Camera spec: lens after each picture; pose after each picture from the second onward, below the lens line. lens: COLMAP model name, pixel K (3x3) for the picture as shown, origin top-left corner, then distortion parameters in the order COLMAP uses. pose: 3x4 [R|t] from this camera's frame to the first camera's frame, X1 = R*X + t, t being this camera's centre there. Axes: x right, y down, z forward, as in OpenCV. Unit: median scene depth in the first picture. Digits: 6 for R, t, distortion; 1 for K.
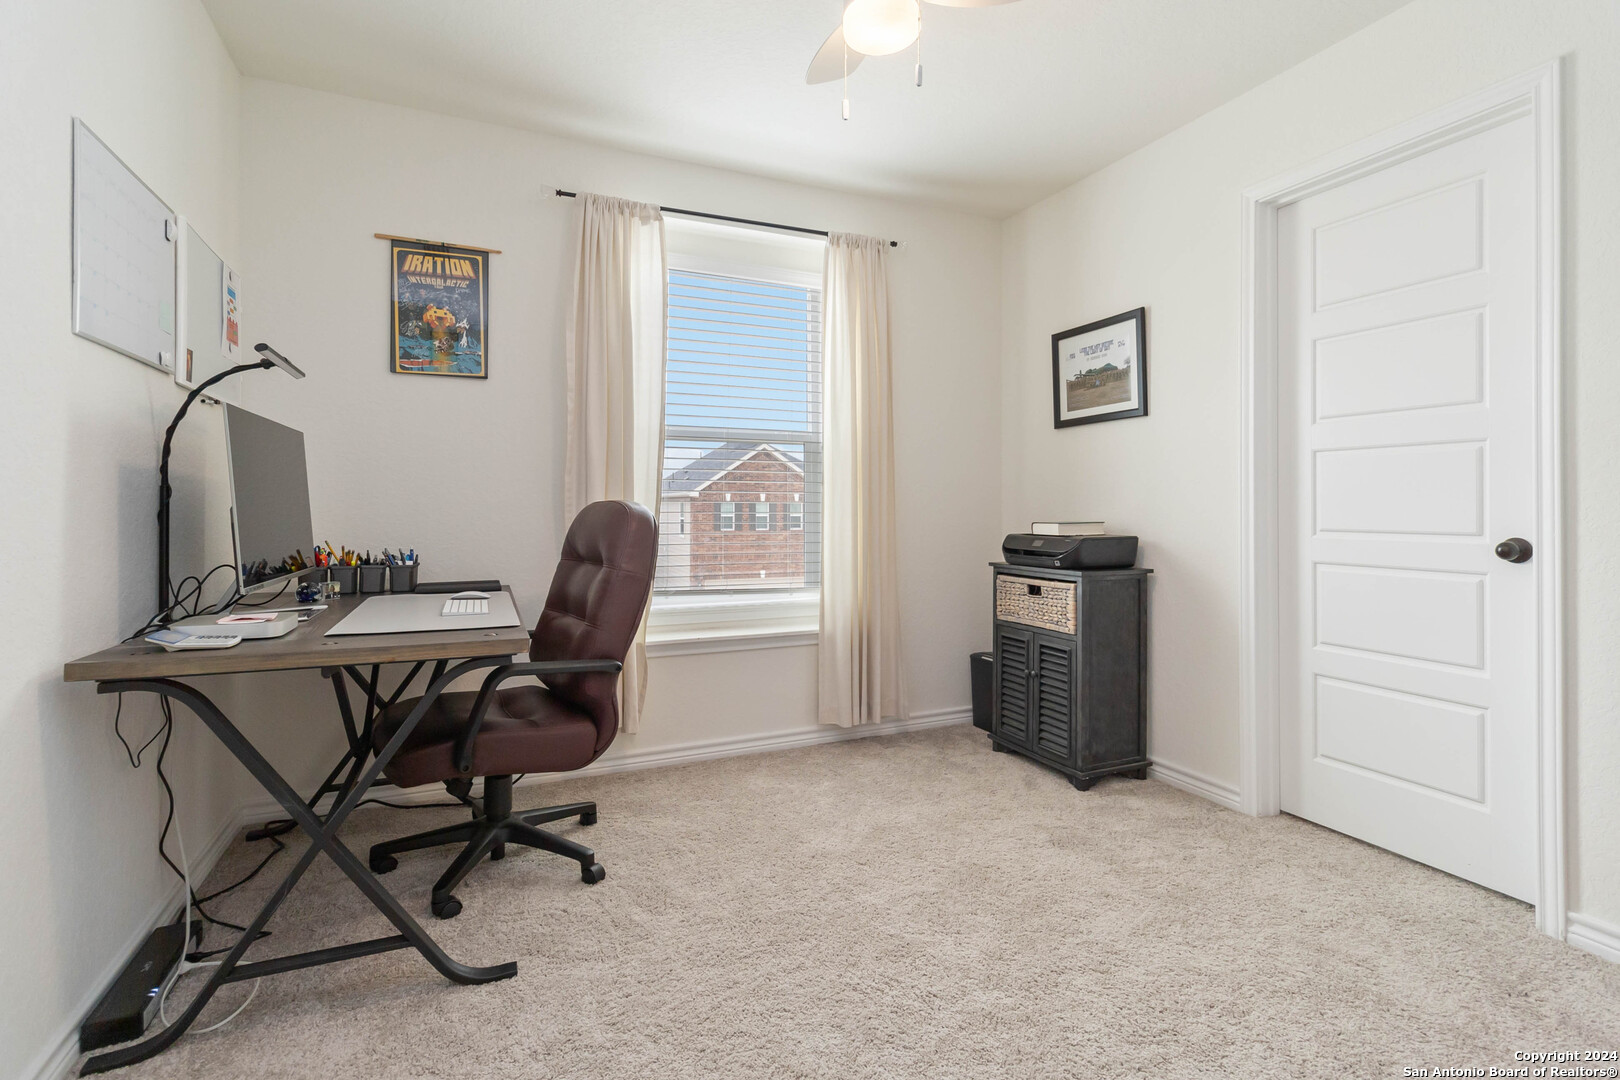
lens RADIAL K [[751.0, 0, 808.1], [0, 751.0, 523.7], [0, 0, 1]] dist [-0.000310, -0.000203]
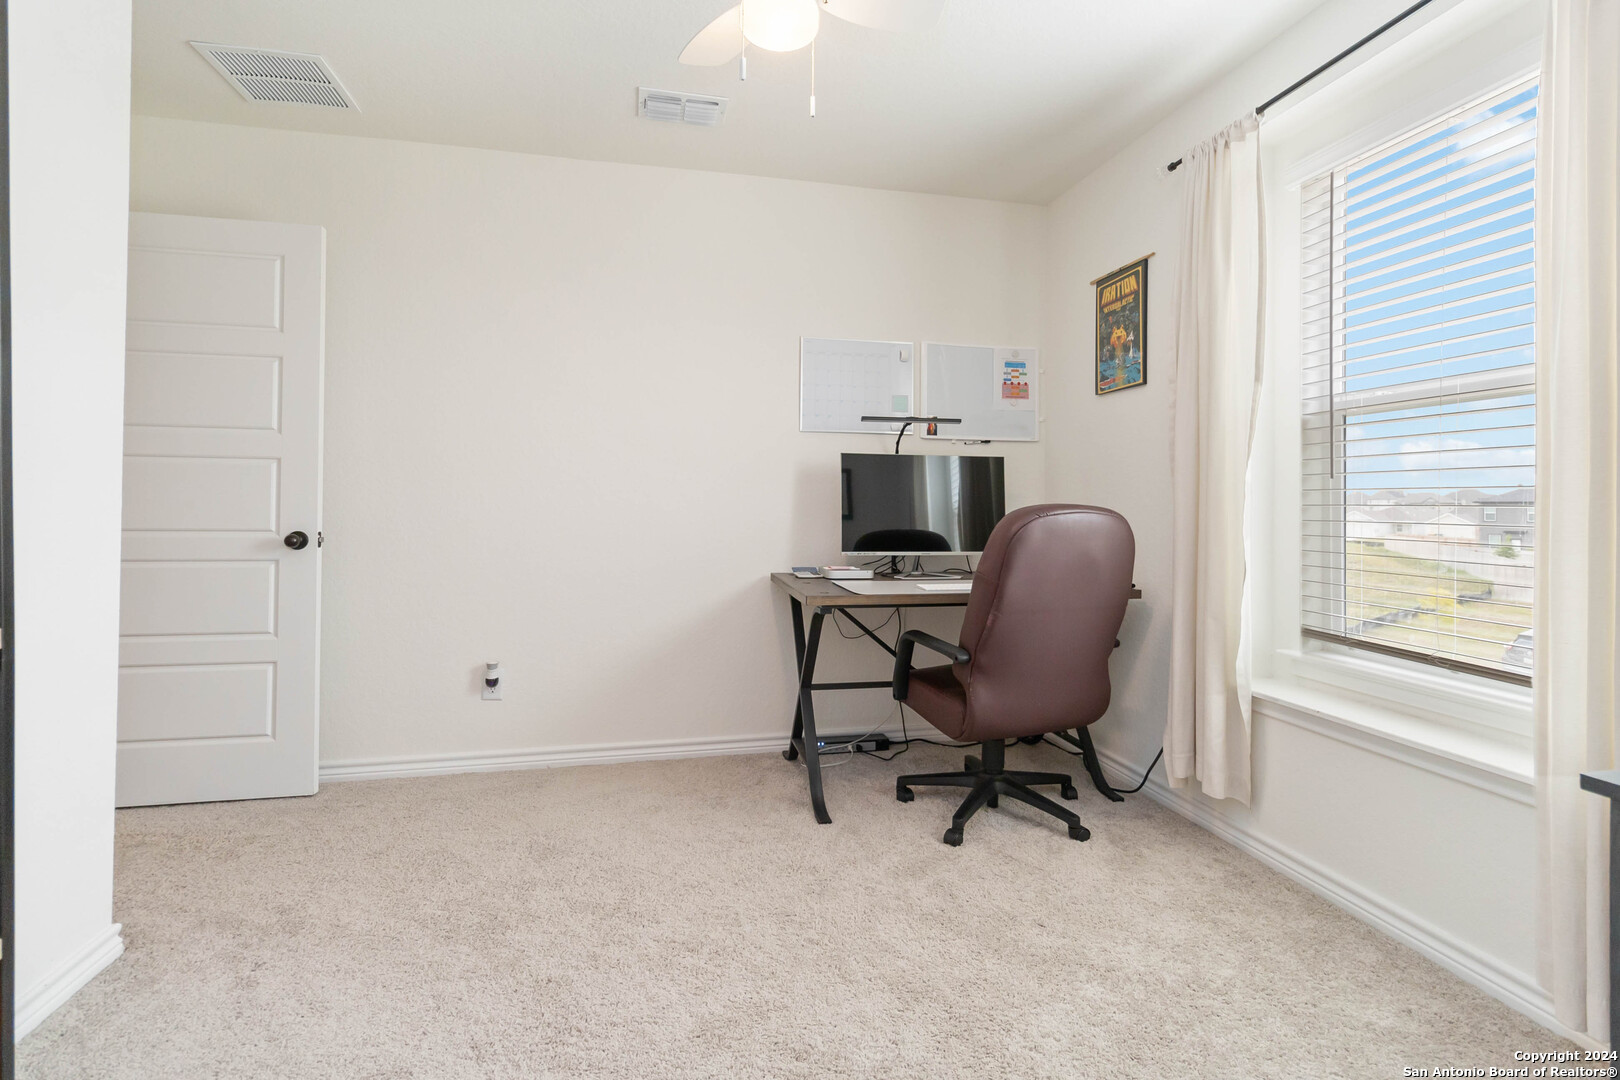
lens RADIAL K [[751.0, 0, 791.9], [0, 751.0, 500.1], [0, 0, 1]] dist [-0.000310, -0.000203]
pose [[-0.216563, 0.000537, -0.976268, 0.681303], [-0.013636, 0.999901, 0.003575, -0.035177], [0.976173, 0.014086, -0.216534, 0.780242]]
